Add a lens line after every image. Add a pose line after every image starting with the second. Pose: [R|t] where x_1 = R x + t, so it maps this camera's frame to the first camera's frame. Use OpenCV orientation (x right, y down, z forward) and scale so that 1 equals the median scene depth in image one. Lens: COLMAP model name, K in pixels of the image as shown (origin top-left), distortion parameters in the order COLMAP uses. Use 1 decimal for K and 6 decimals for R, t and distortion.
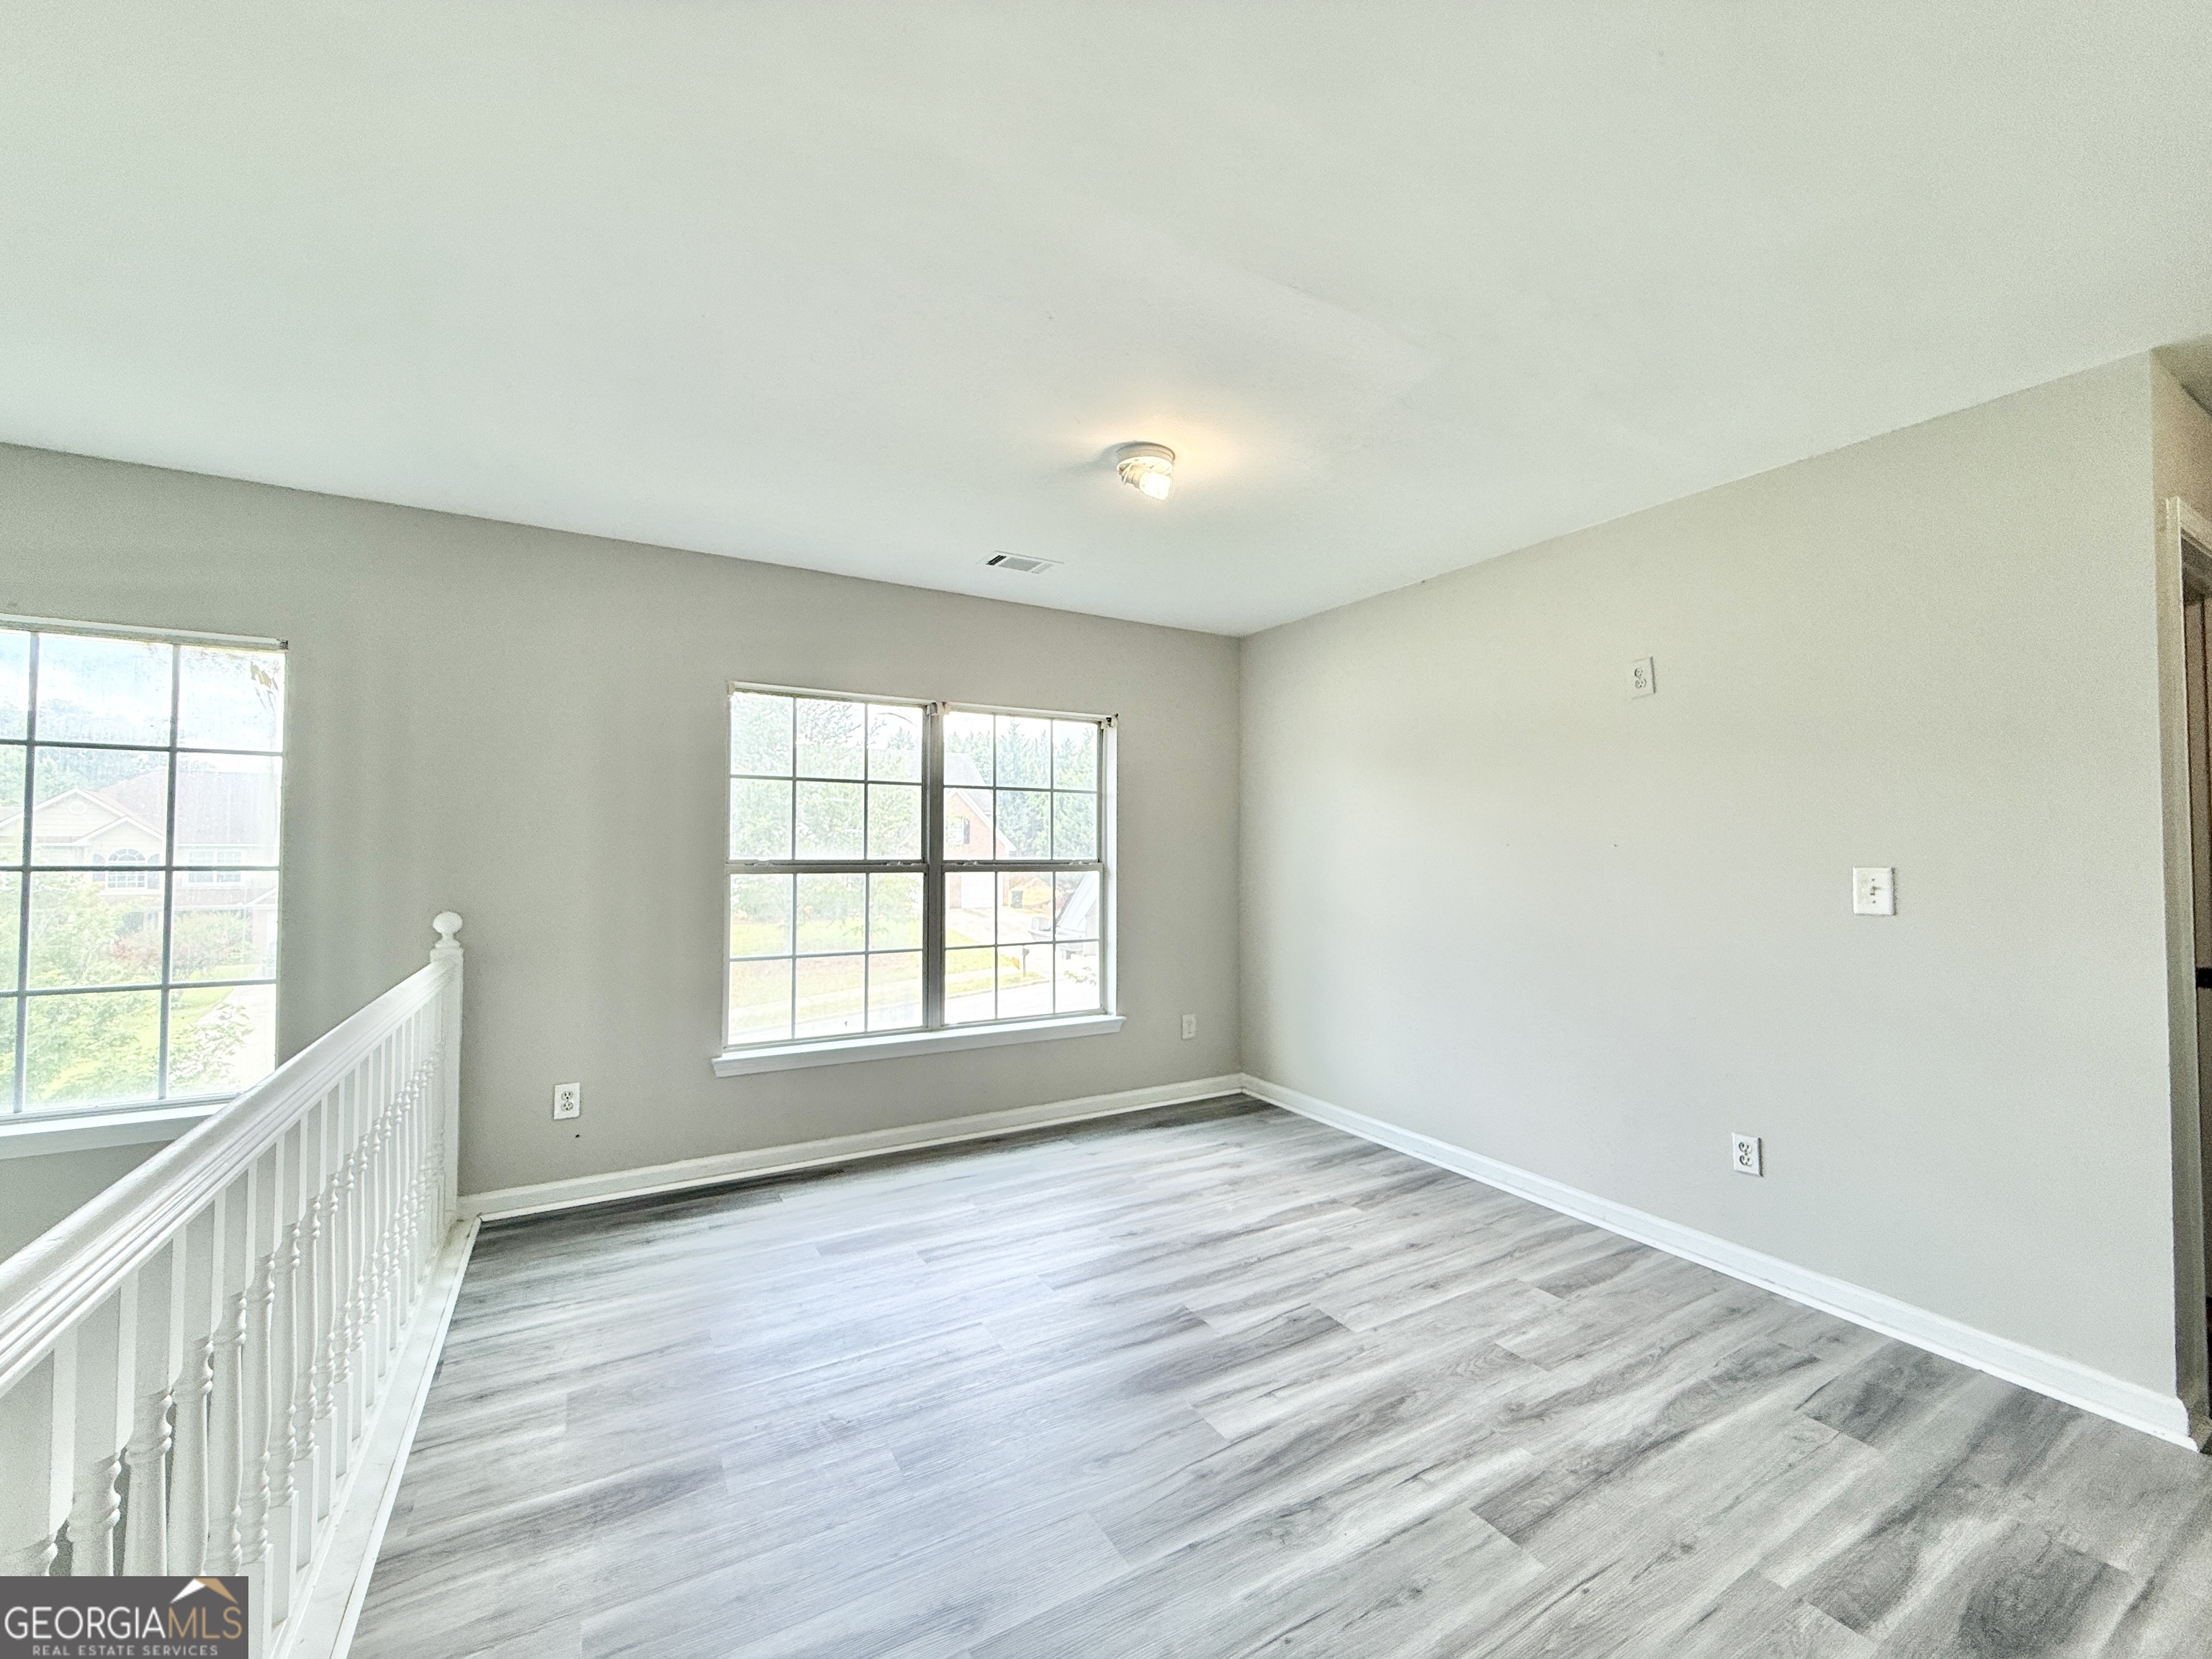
lens RADIAL K [[882.2, 0, 1101.4], [0, 882.2, 835.5], [0, 0, 1]] dist [-0.002141, 0.000473]
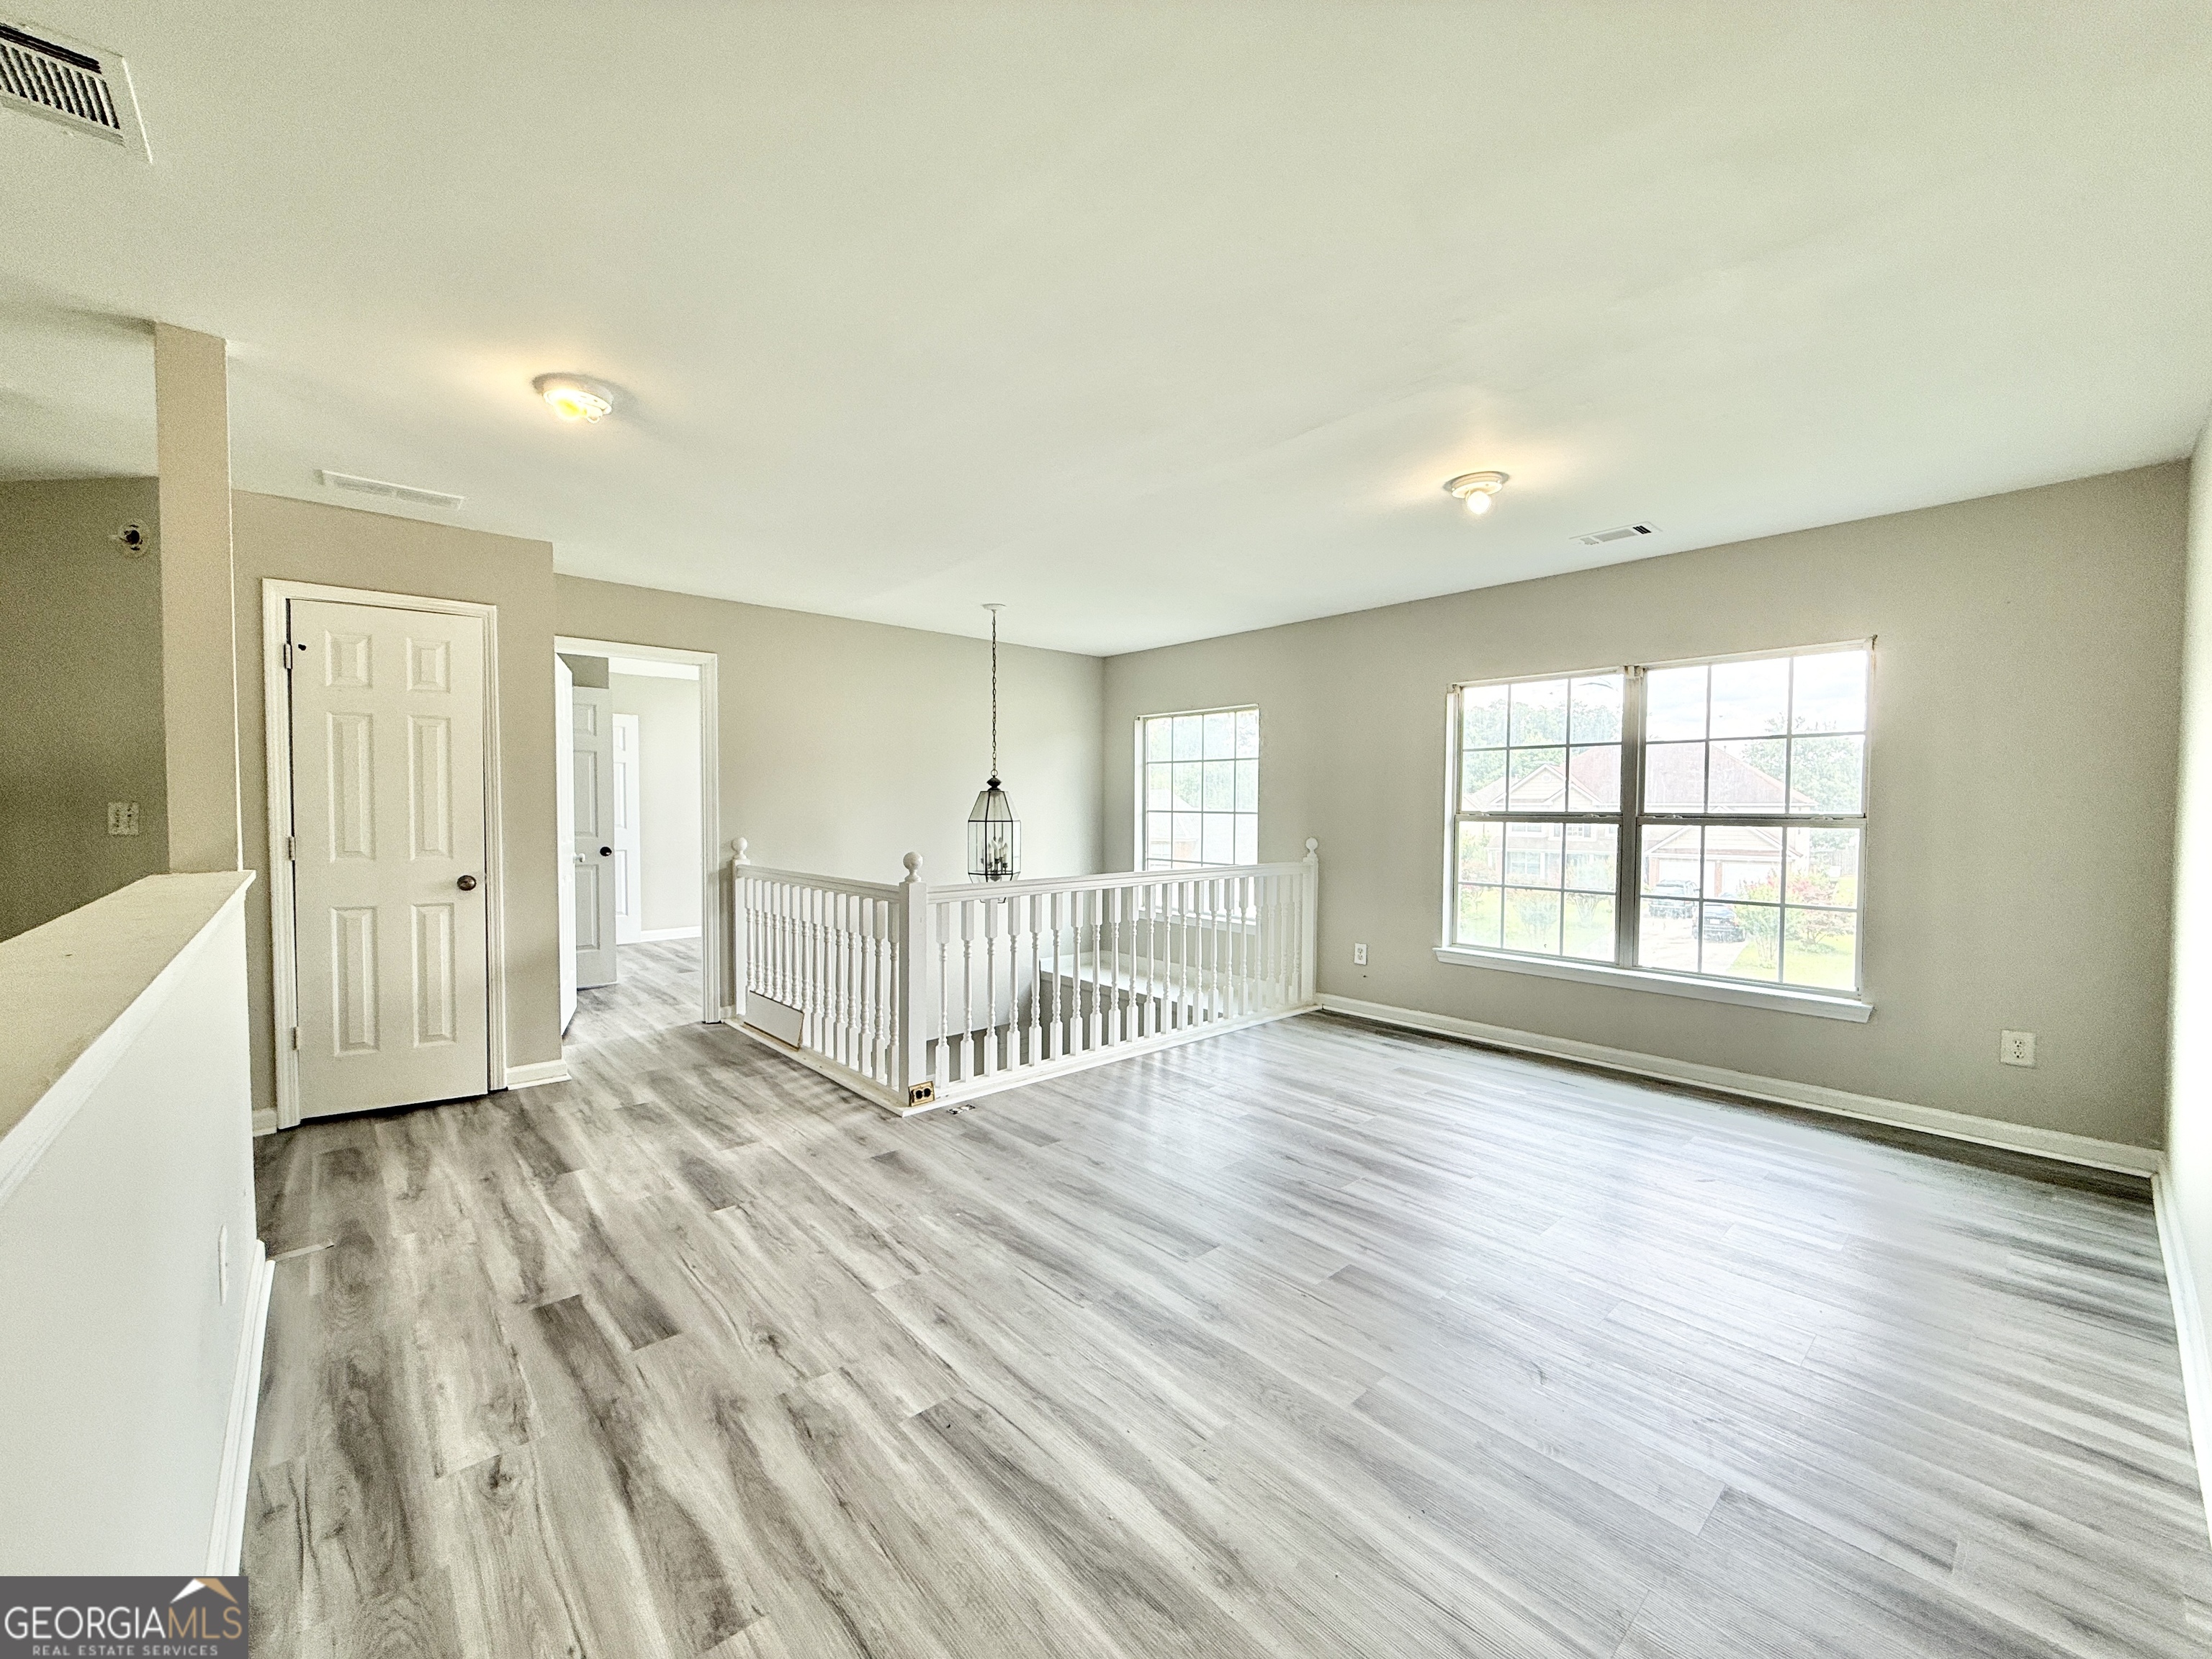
lens RADIAL K [[866.9, 0, 1093.0], [0, 866.9, 834.0], [0, 0, 1]] dist [0.001234, 0.000059]
pose [[0.199665, 0.029774, -0.979412, 0.888267], [0.015085, 0.999326, 0.033455, 0.010287], [0.979748, -0.021454, 0.199082, 0.175045]]
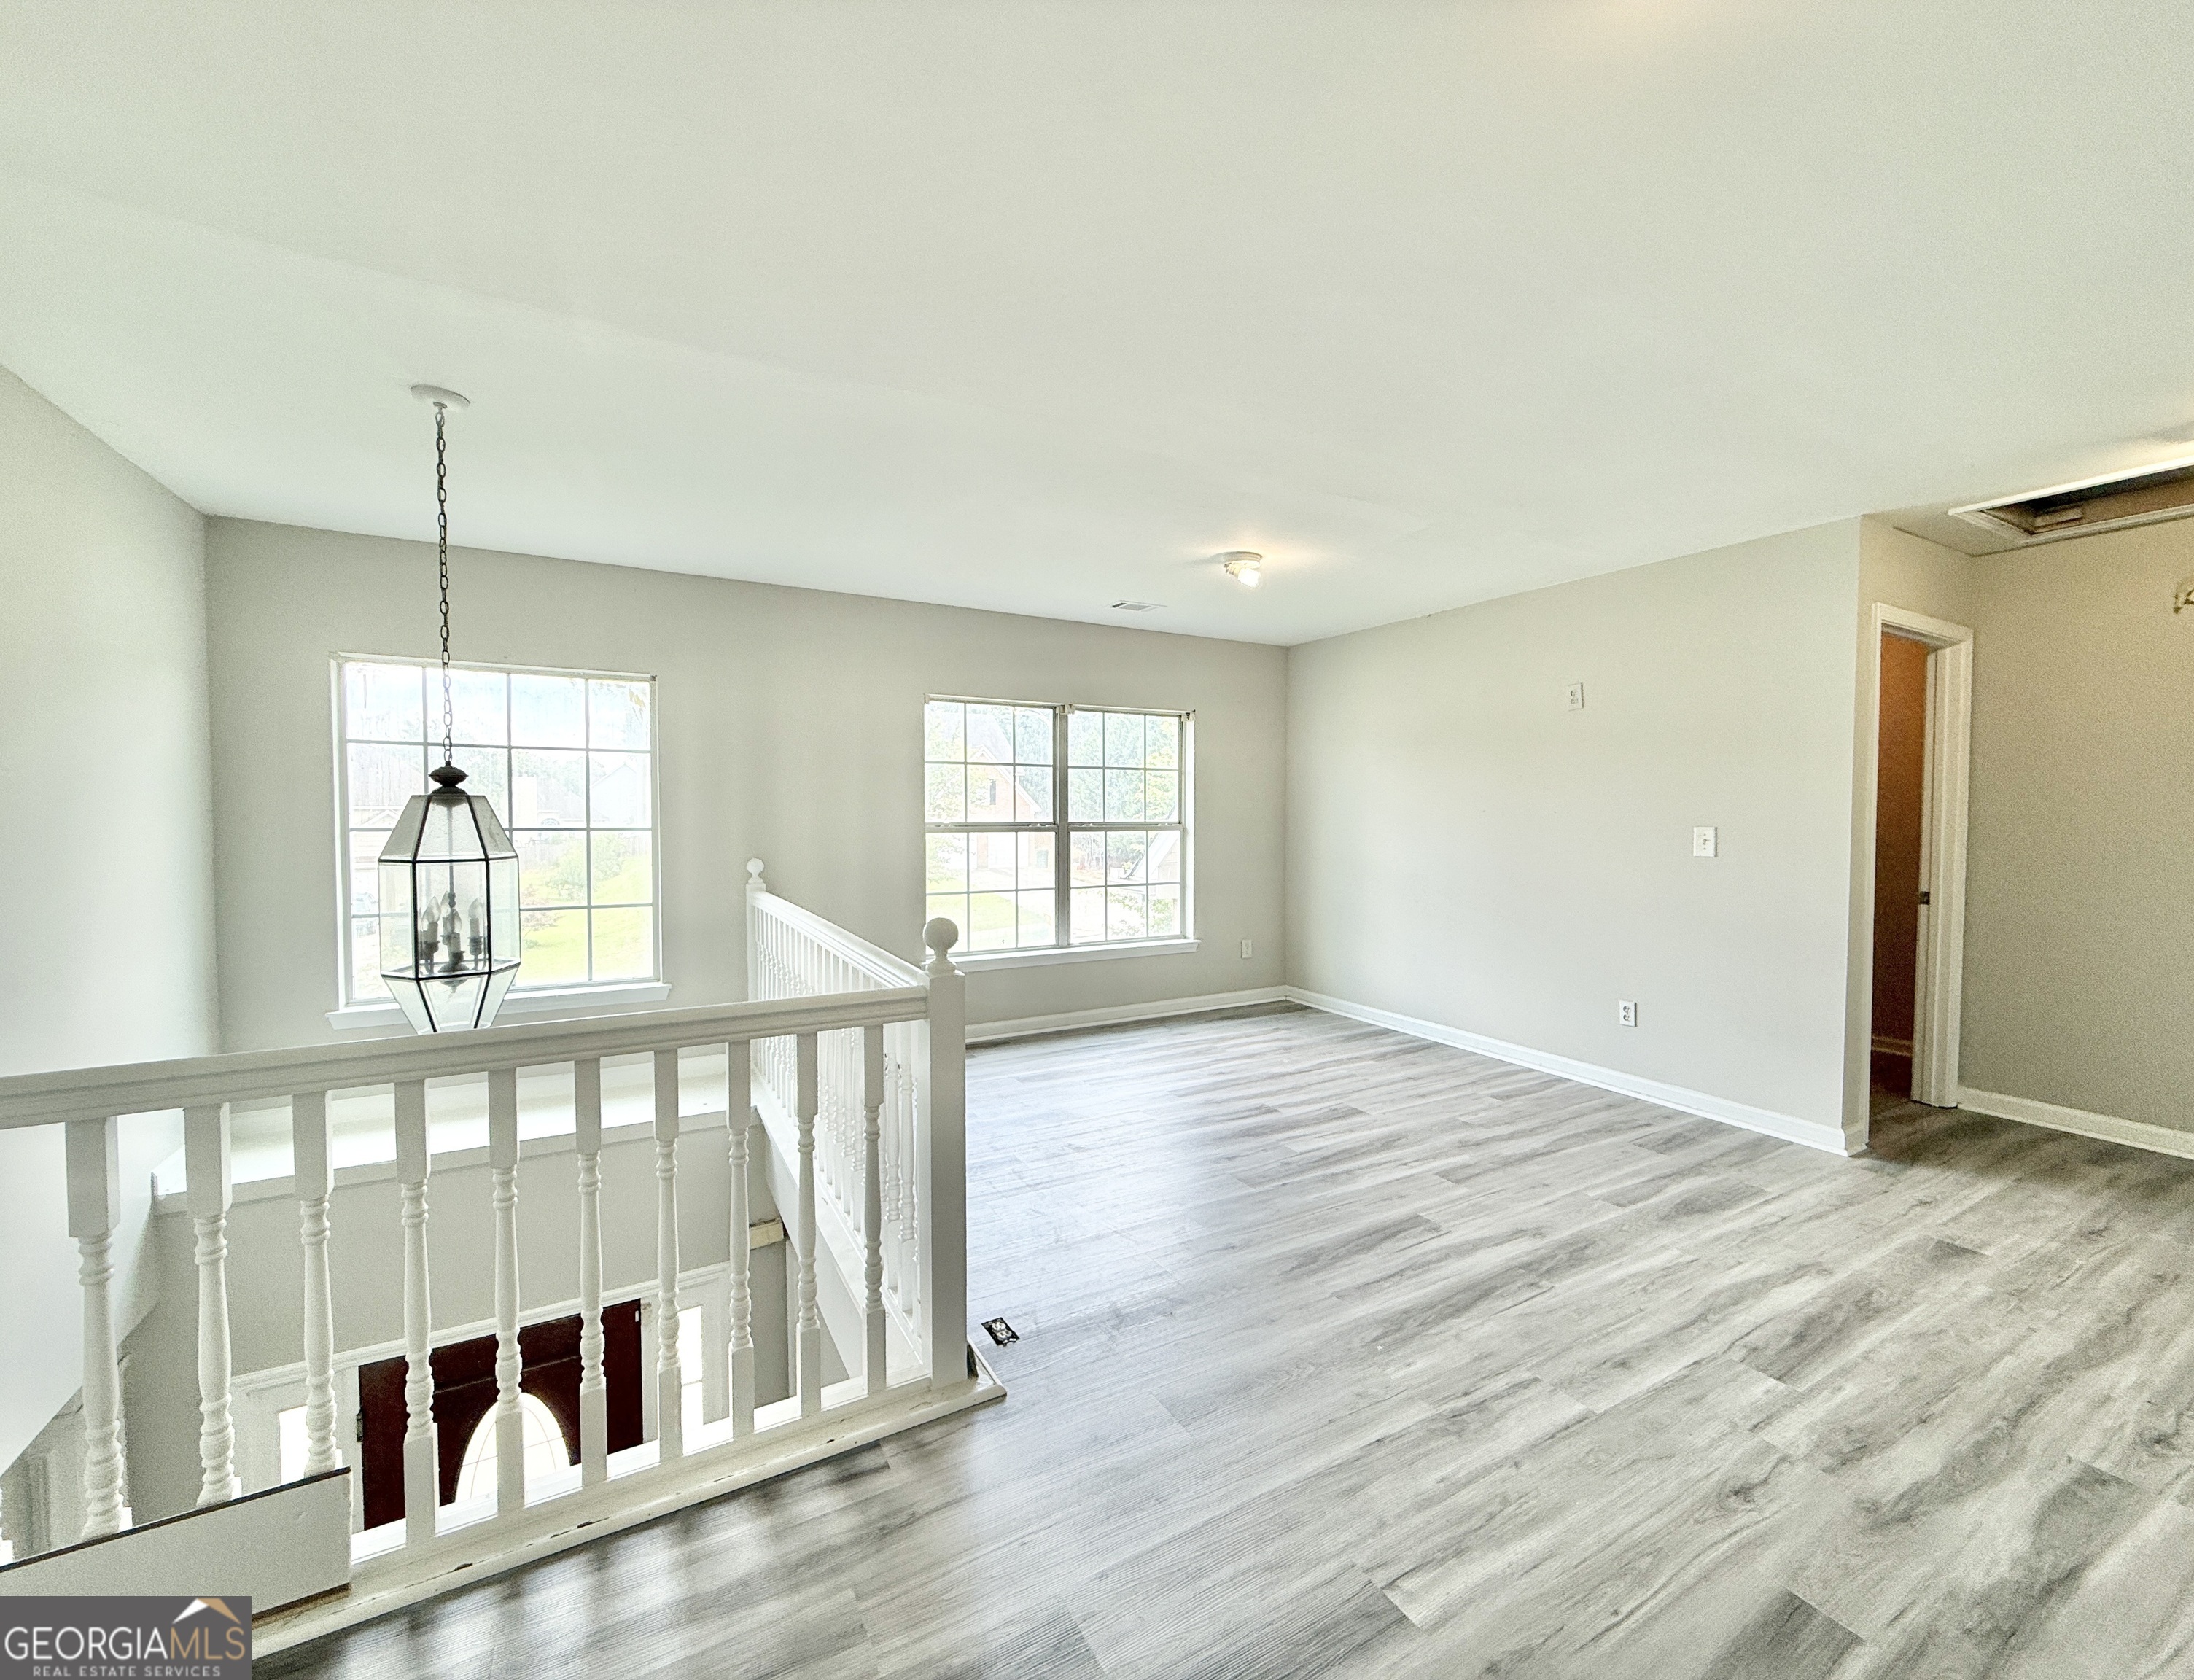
lens RADIAL K [[889.1, 0, 1113.3], [0, 889.1, 843.1], [0, 0, 1]] dist [0.000536, -0.000198]
pose [[0.999976, -0.001203, -0.006788, -0.126415], [0.001566, 0.998557, 0.053674, -0.016336], [0.006714, -0.053683, 0.998535, -0.439740]]
